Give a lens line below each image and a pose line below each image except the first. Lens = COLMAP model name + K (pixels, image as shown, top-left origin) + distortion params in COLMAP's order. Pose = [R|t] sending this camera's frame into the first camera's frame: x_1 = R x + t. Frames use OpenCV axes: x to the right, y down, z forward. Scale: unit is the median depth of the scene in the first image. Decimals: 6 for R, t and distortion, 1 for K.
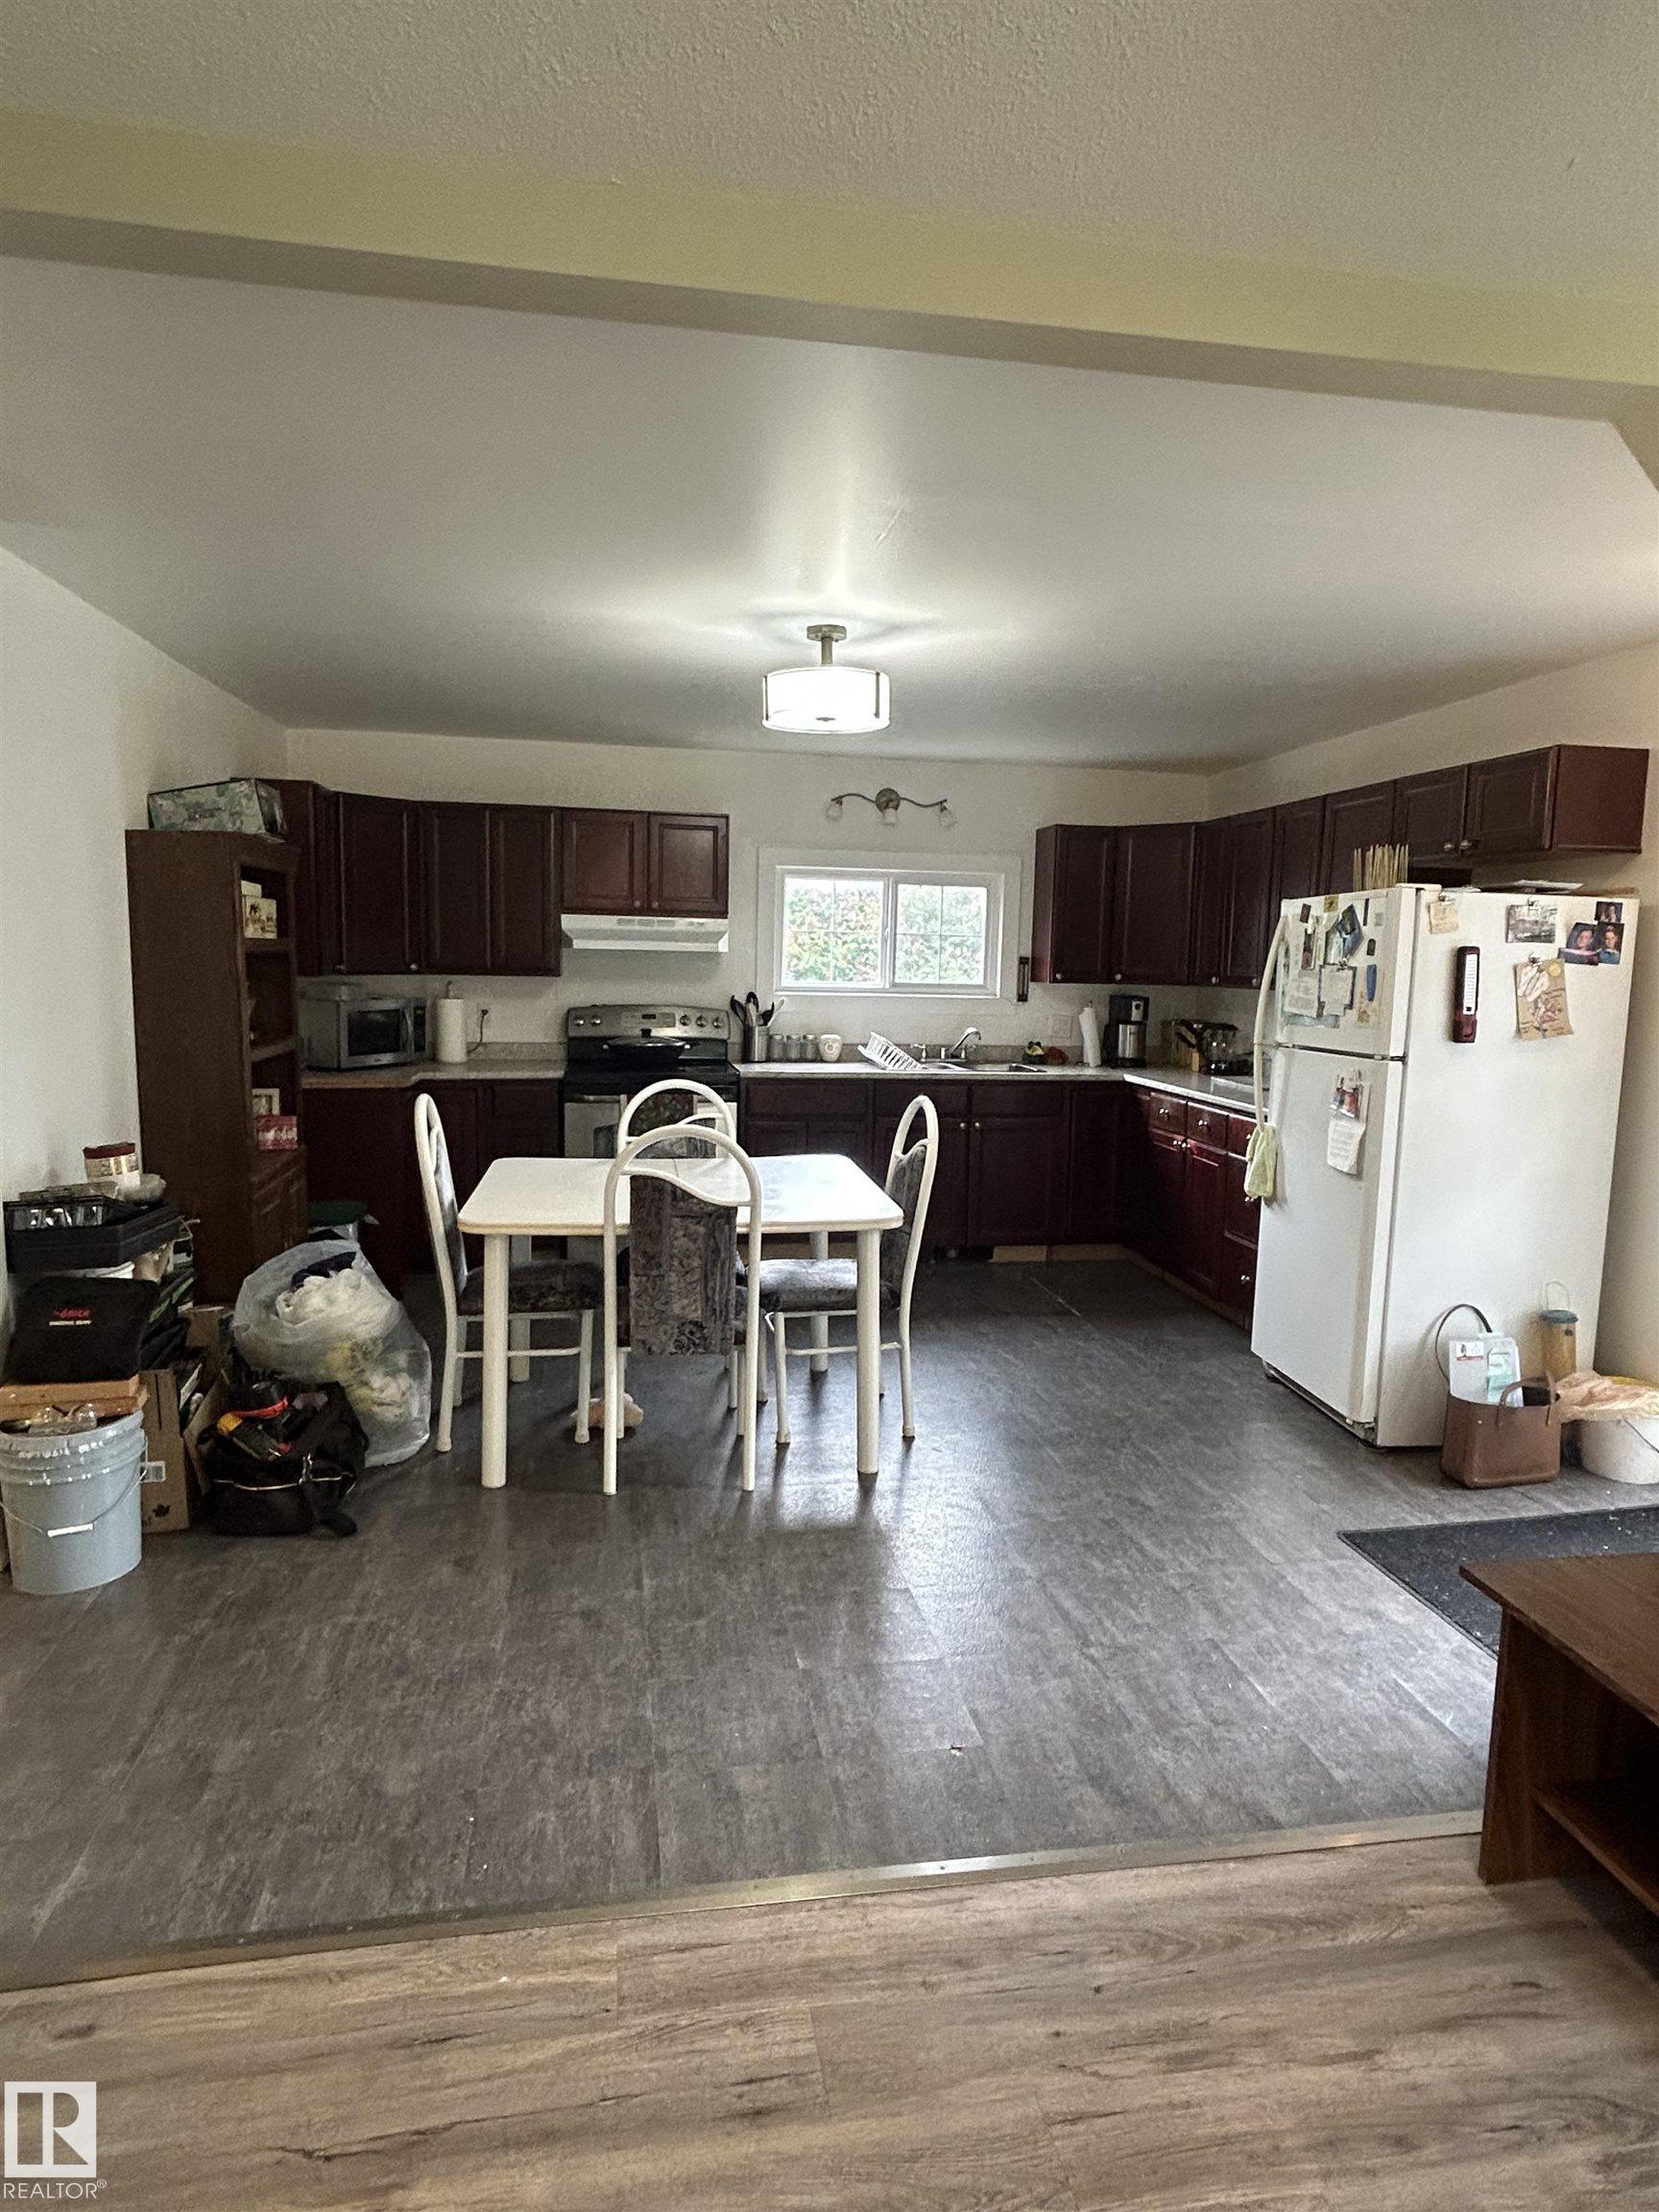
lens RADIAL K [[1279.4, 0, 830.8], [0, 1279.4, 1109.5], [0, 0, 1]] dist [-0.001896, -0.001169]
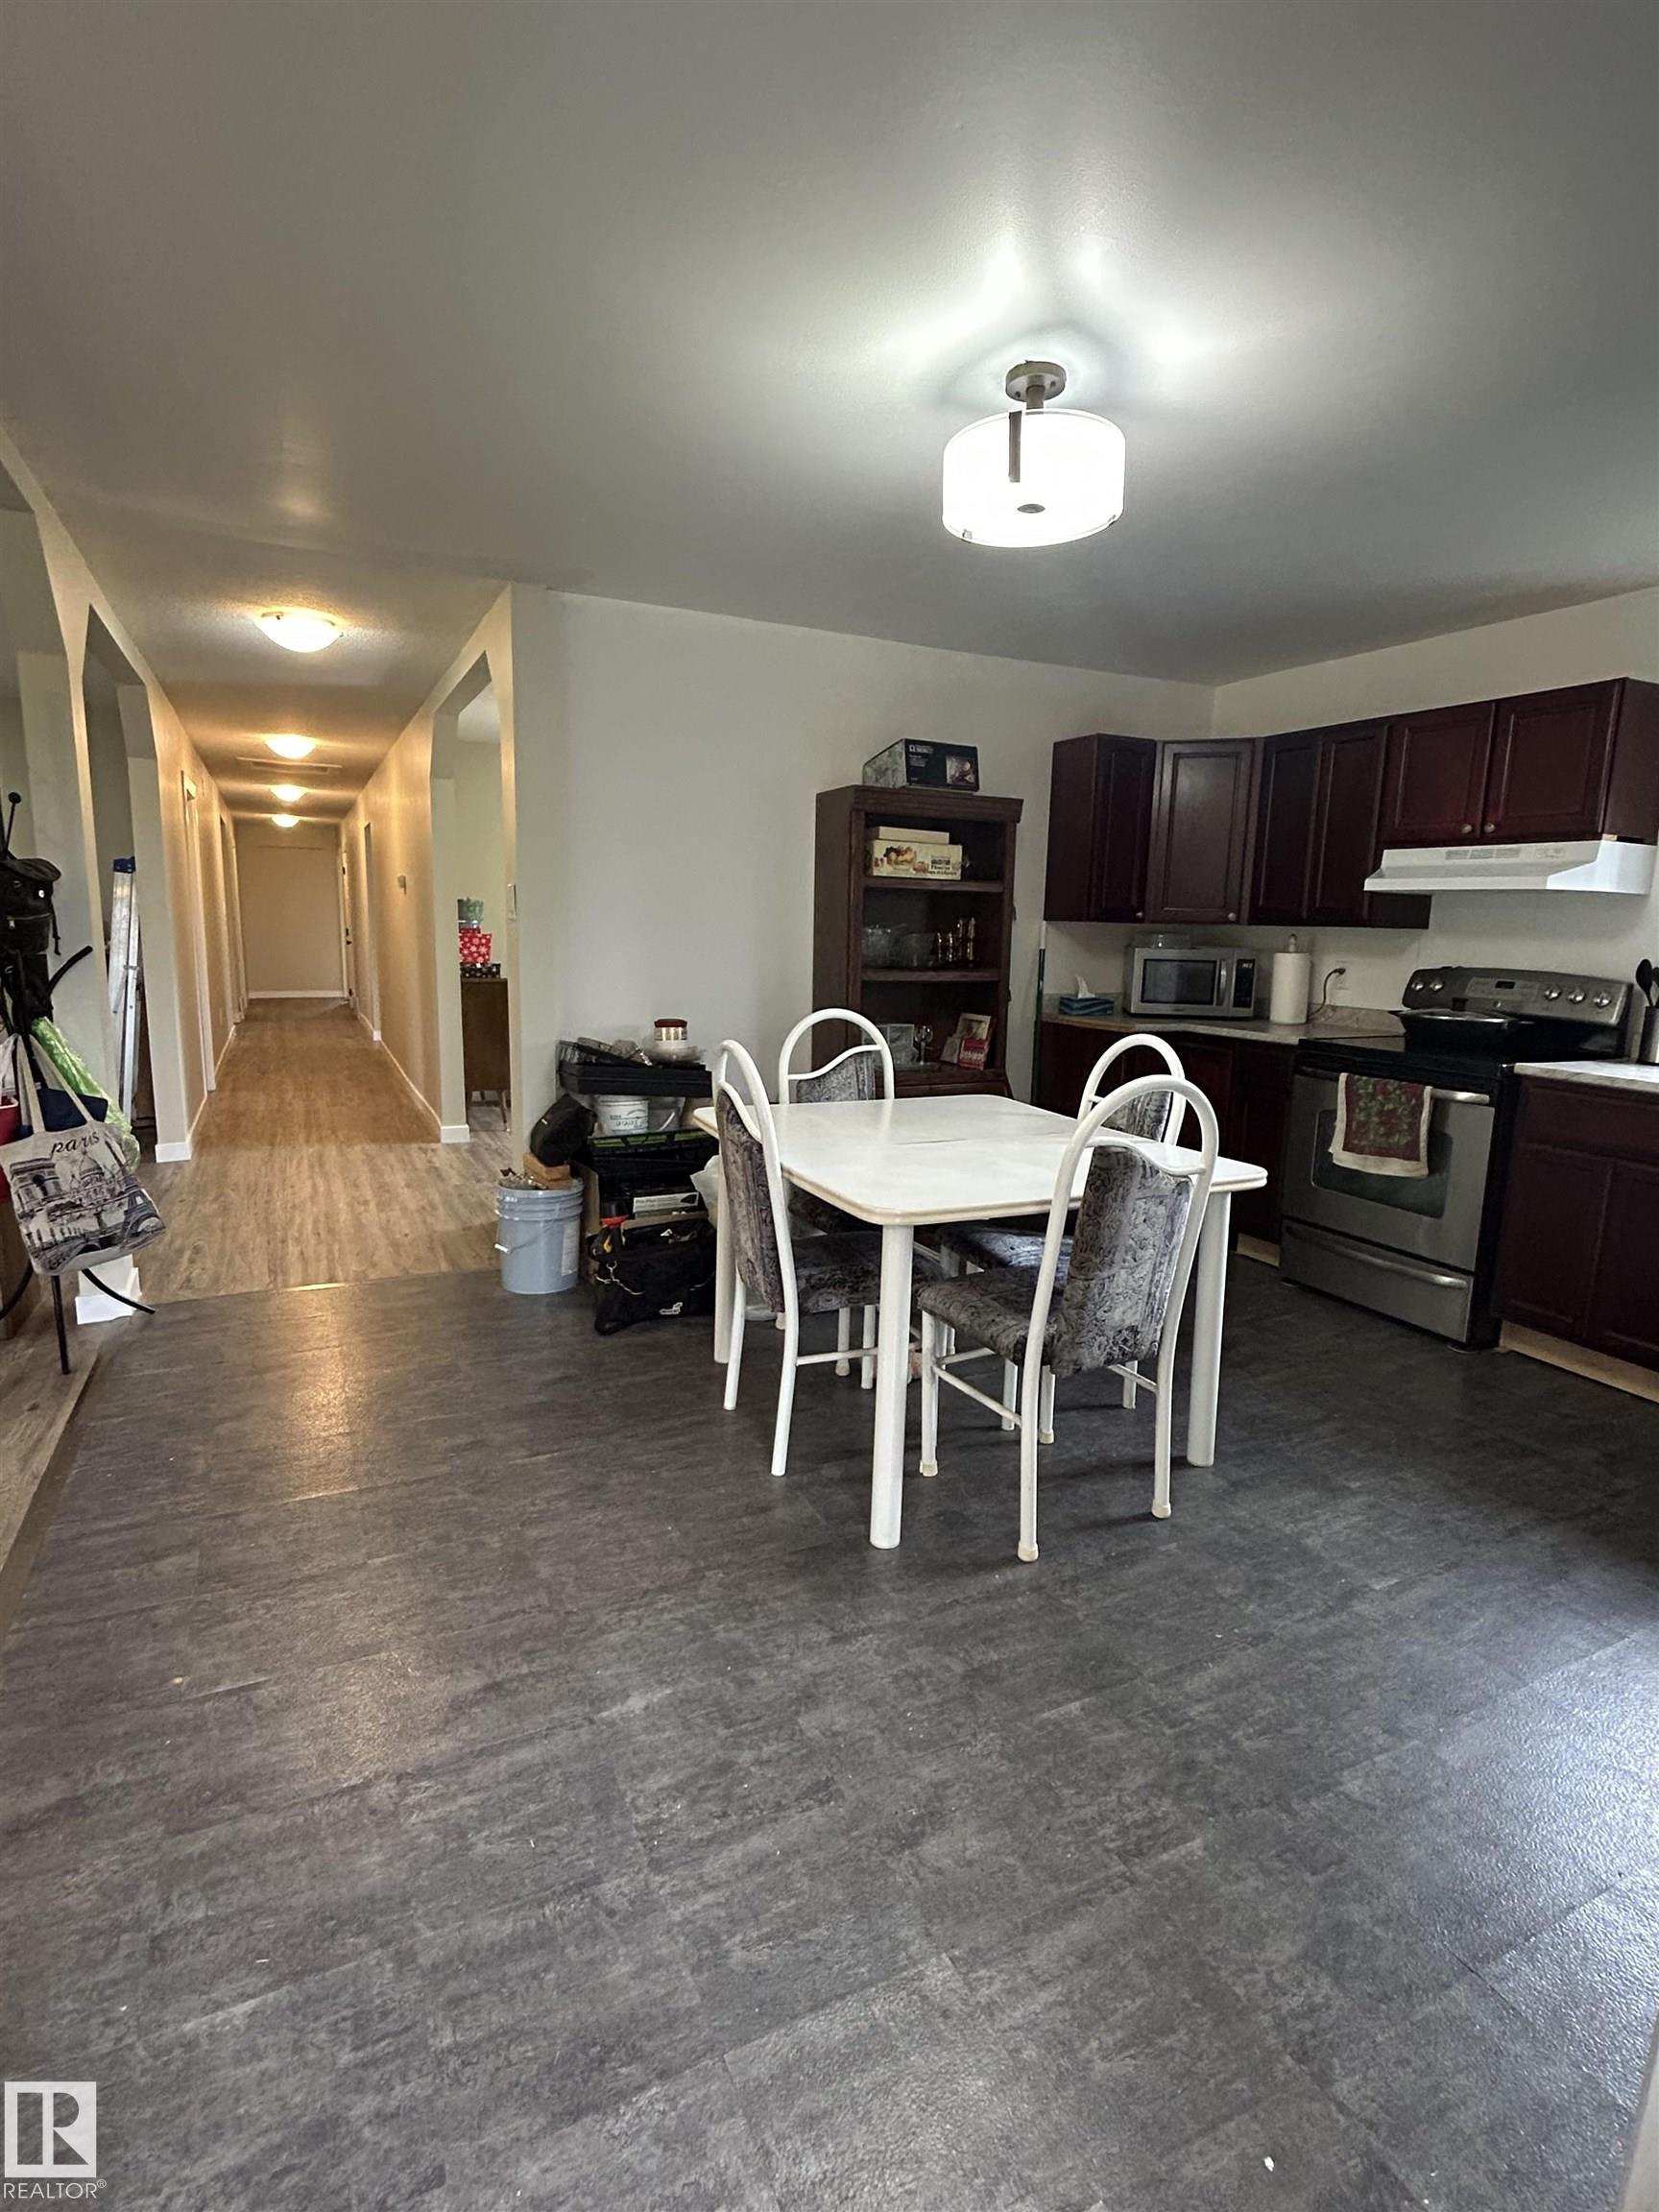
lens RADIAL K [[1085.7, 0, 828.3], [0, 1085.7, 1108.9], [0, 0, 1]] dist [-0.006166, 0.000143]
pose [[0.285675, 0.148818, -0.946701, 0.472974], [-0.137097, 0.984054, 0.113320, -0.026545], [0.948469, 0.097417, 0.301522, 0.614277]]
